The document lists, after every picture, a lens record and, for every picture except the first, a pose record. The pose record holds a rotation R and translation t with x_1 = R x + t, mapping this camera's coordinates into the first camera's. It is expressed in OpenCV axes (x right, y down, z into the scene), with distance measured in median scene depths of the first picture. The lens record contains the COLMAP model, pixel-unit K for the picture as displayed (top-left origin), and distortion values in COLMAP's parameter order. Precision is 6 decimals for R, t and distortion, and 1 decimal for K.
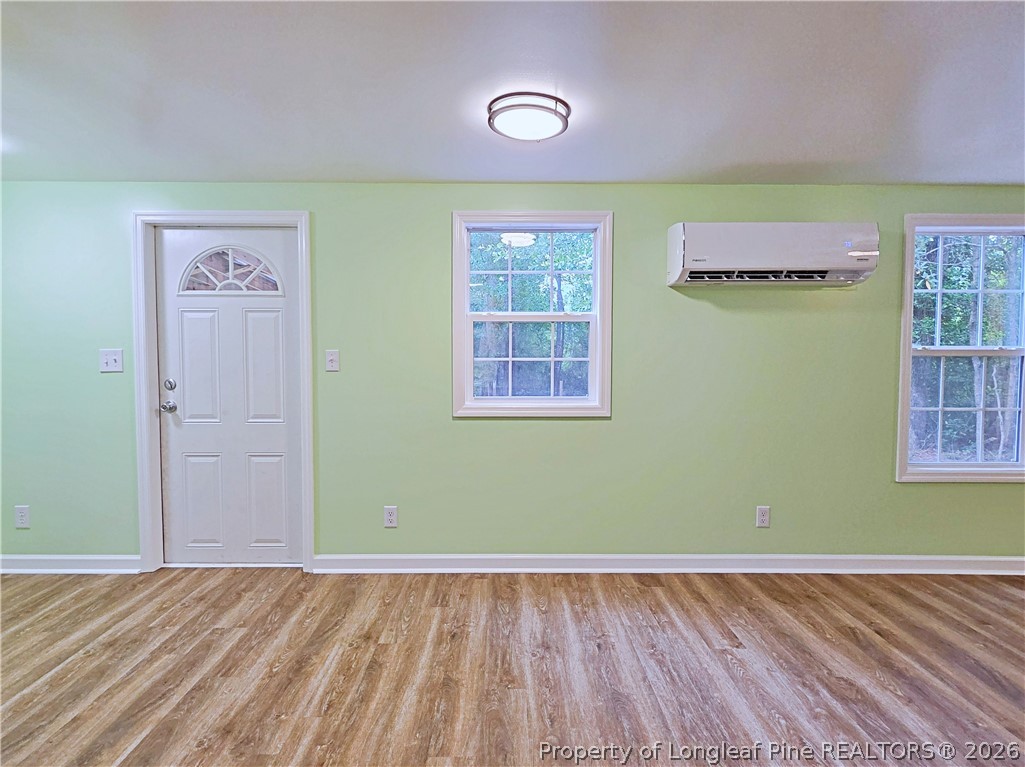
lens RADIAL K [[525.4, 0, 511.0], [0, 525.4, 377.8], [0, 0, 1]] dist [0.003883, -0.003488]
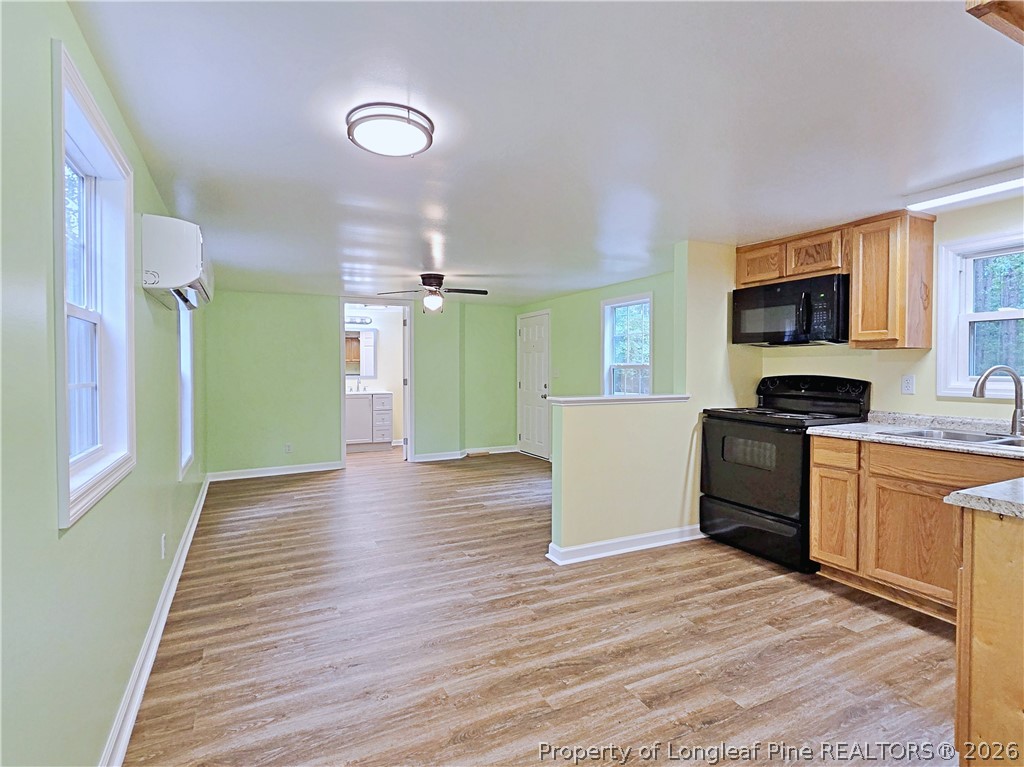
lens RADIAL K [[524.9, 0, 509.4], [0, 524.9, 376.6], [0, 0, 1]] dist [0.003883, -0.003488]
pose [[-0.445670, -0.015181, 0.895069, -0.710847], [0.036939, 0.998693, 0.035331, -0.054202], [-0.894435, 0.048809, -0.444526, 0.958654]]
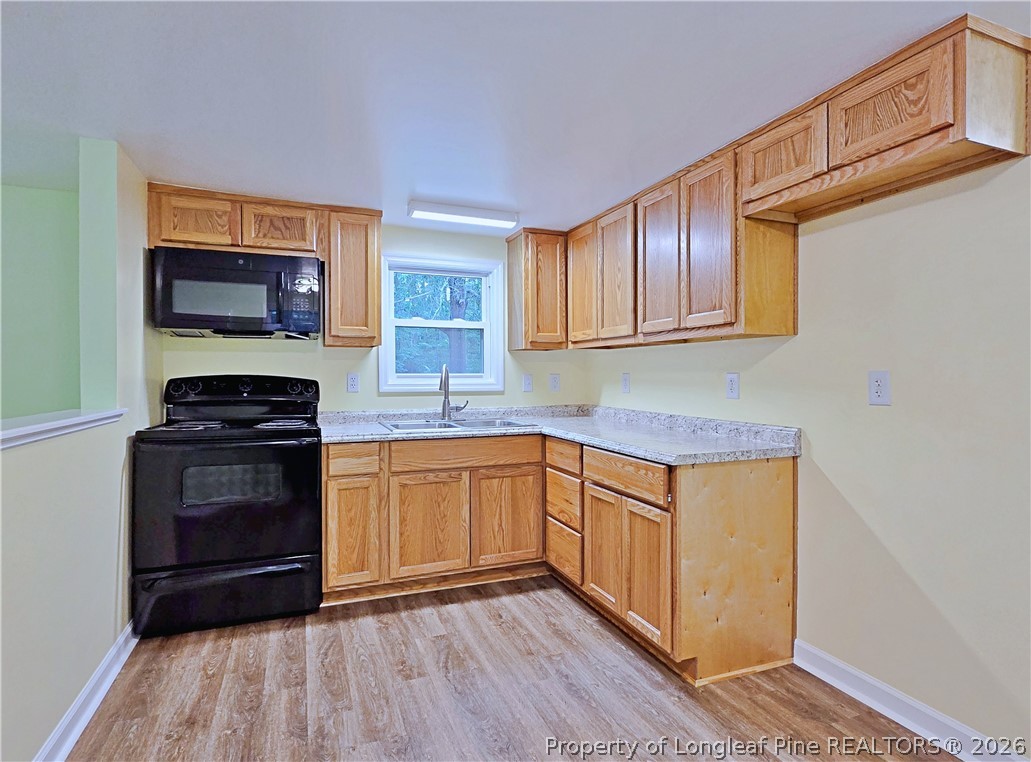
lens RADIAL K [[534.5, 0, 512.0], [0, 534.5, 377.5], [0, 0, 1]] dist [-0.000307, -0.000148]
pose [[-0.931339, 0.003097, -0.364139, 0.082923], [-0.014320, 0.998879, 0.045123, -0.032795], [0.363870, 0.047239, -0.930251, 0.897153]]
